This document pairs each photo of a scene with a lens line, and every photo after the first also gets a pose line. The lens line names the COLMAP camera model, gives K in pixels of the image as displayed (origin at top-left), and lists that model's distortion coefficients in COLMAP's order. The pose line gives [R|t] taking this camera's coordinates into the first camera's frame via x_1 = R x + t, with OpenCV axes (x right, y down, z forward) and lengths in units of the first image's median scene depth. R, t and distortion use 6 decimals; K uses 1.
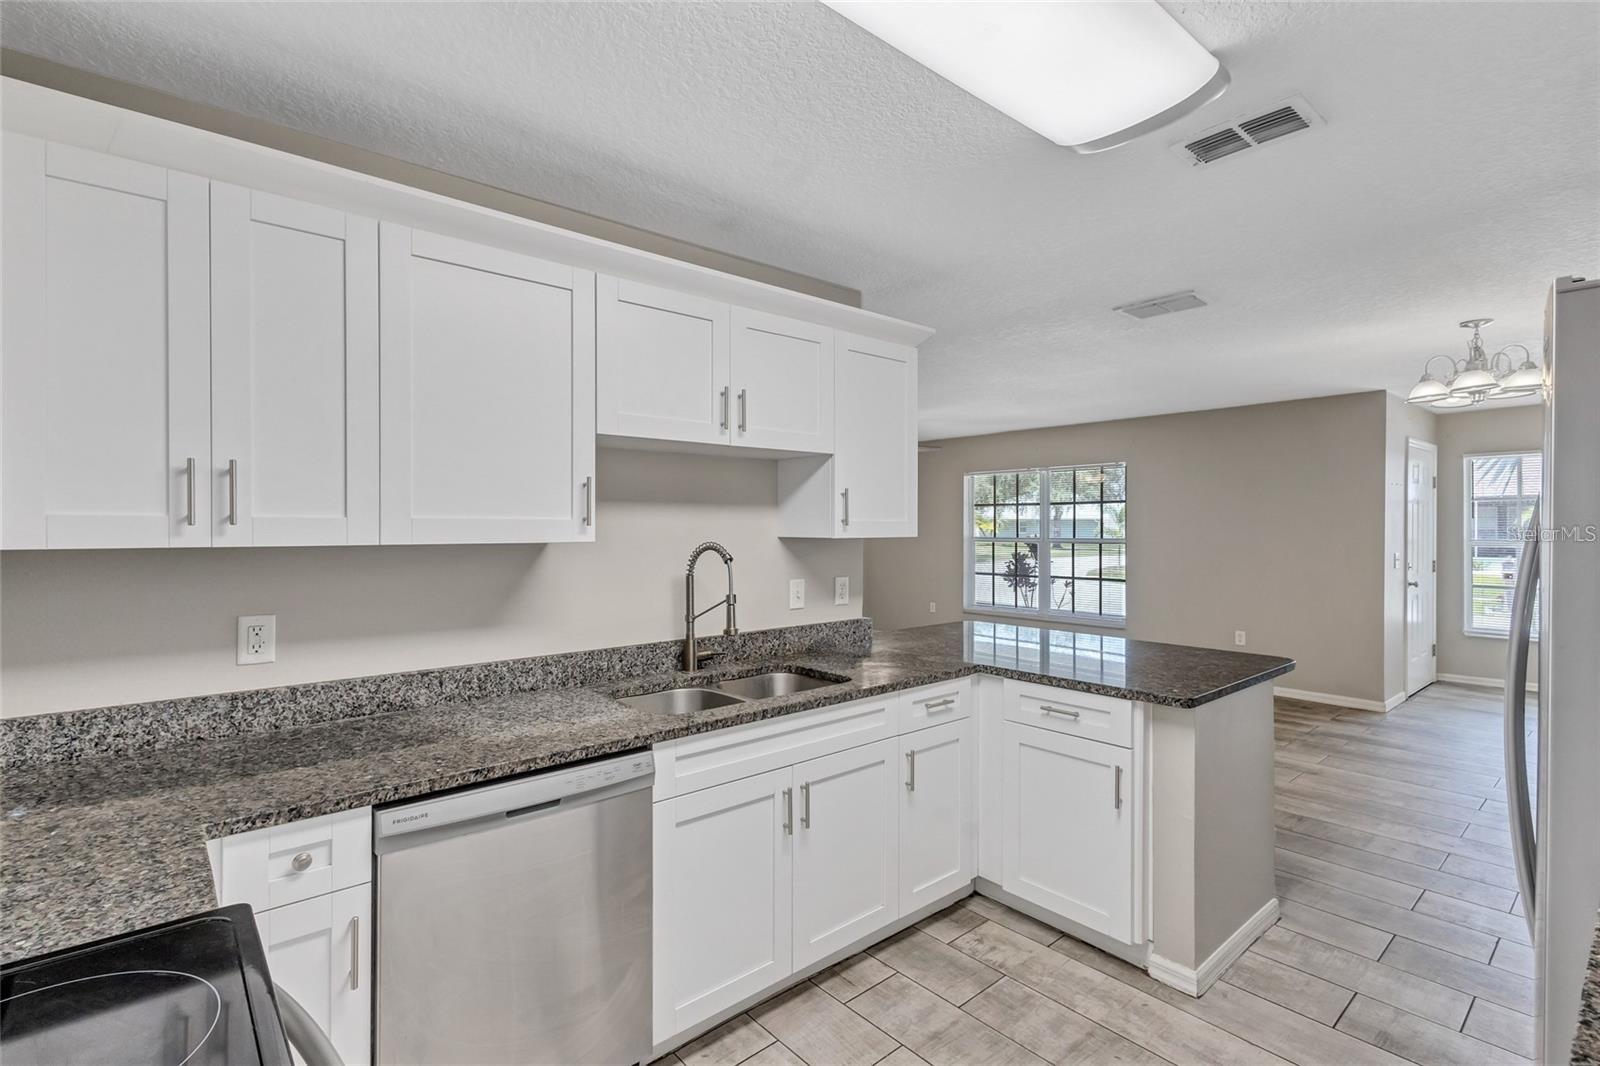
lens RADIAL K [[739.1, 0, 795.8], [0, 739.1, 527.1], [0, 0, 1]] dist [0.001439, -0.000272]
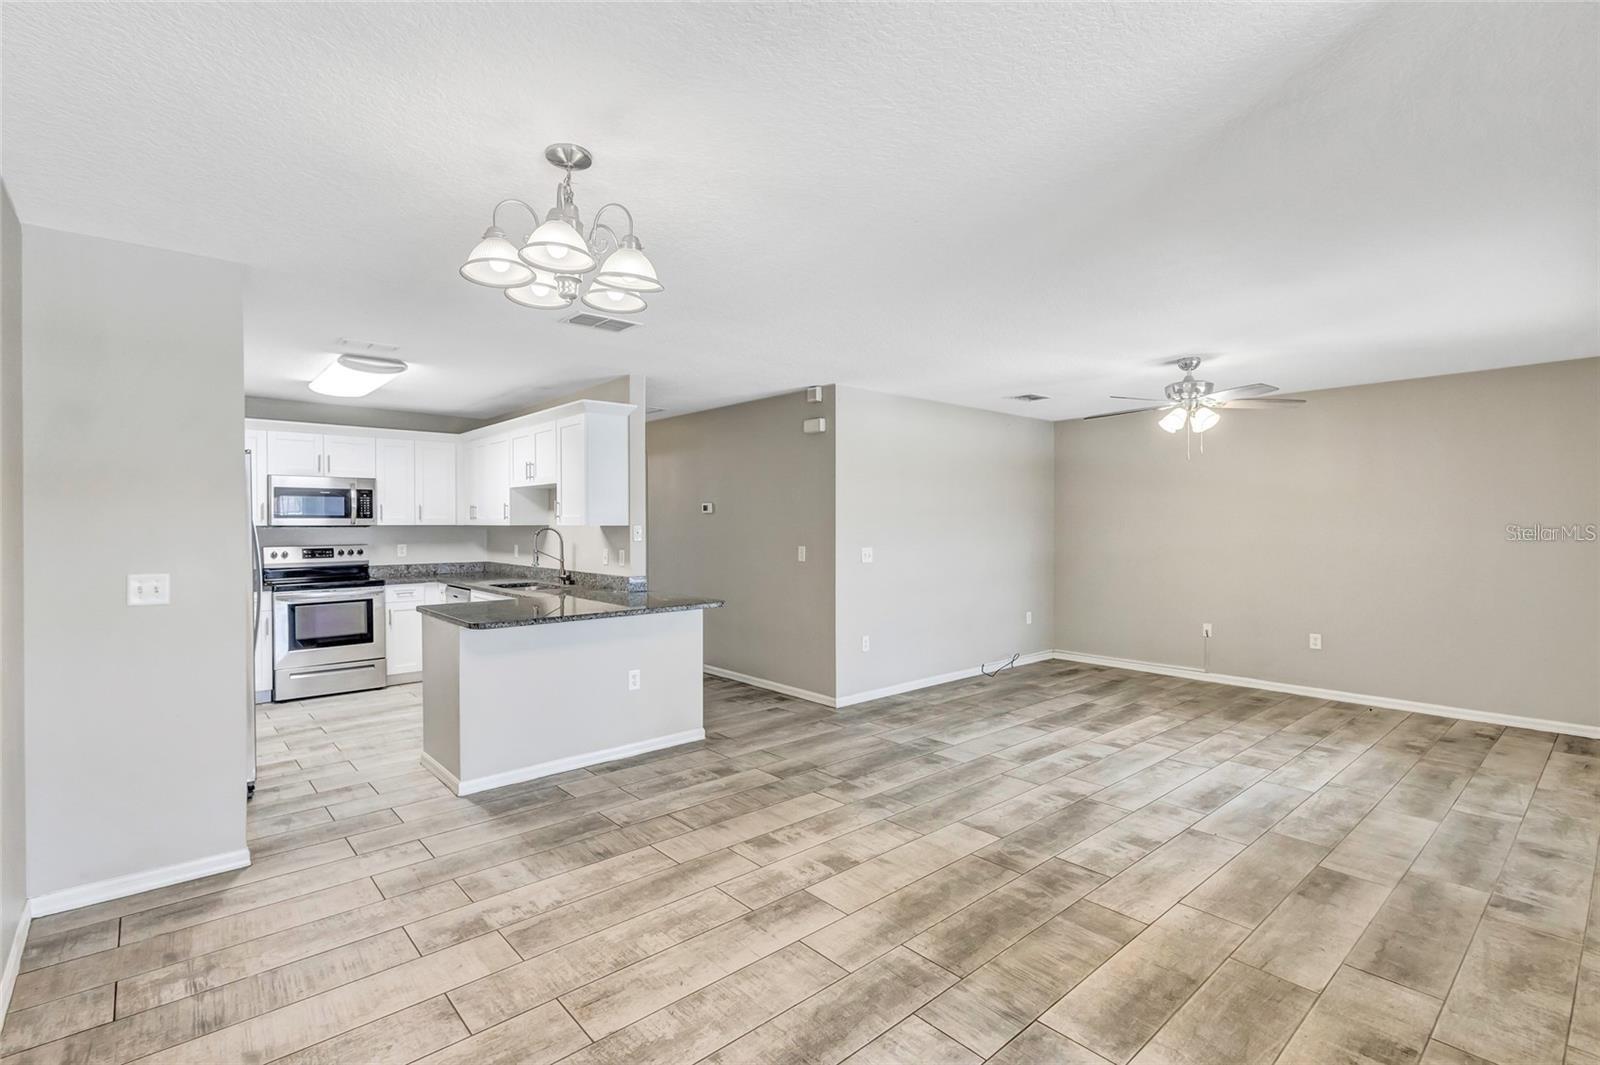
lens RADIAL K [[739.1, 0, 786.4], [0, 739.1, 534.4], [0, 0, 1]] dist [0.001439, -0.000272]
pose [[0.006899, 0.016692, -0.999837, 0.471377], [-0.000460, 0.999861, 0.016689, 0.001156], [0.999976, 0.000344, 0.006906, 0.369458]]
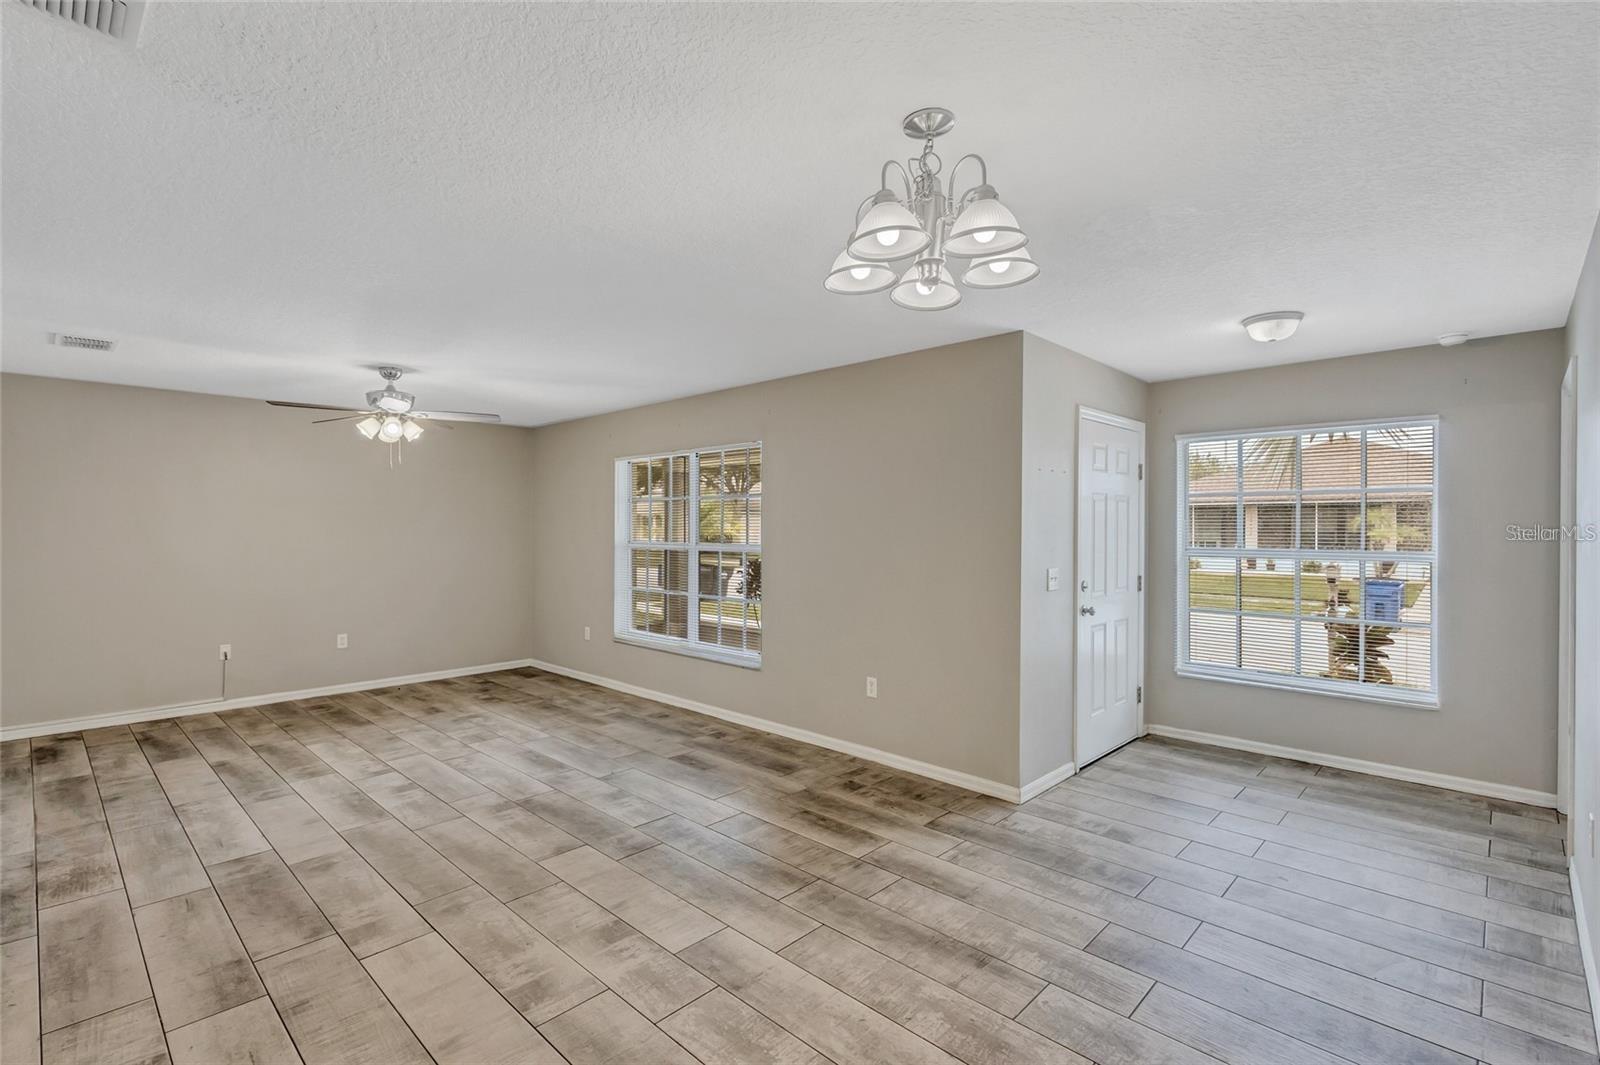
lens RADIAL K [[739.1, 0, 797.2], [0, 739.1, 531.9], [0, 0, 1]] dist [0.001439, -0.000272]
pose [[0.994248, 0.001855, 0.107086, 0.247161], [-0.002572, 0.999975, 0.006558, -0.001728], [-0.107071, -0.006796, 0.994228, 0.165072]]
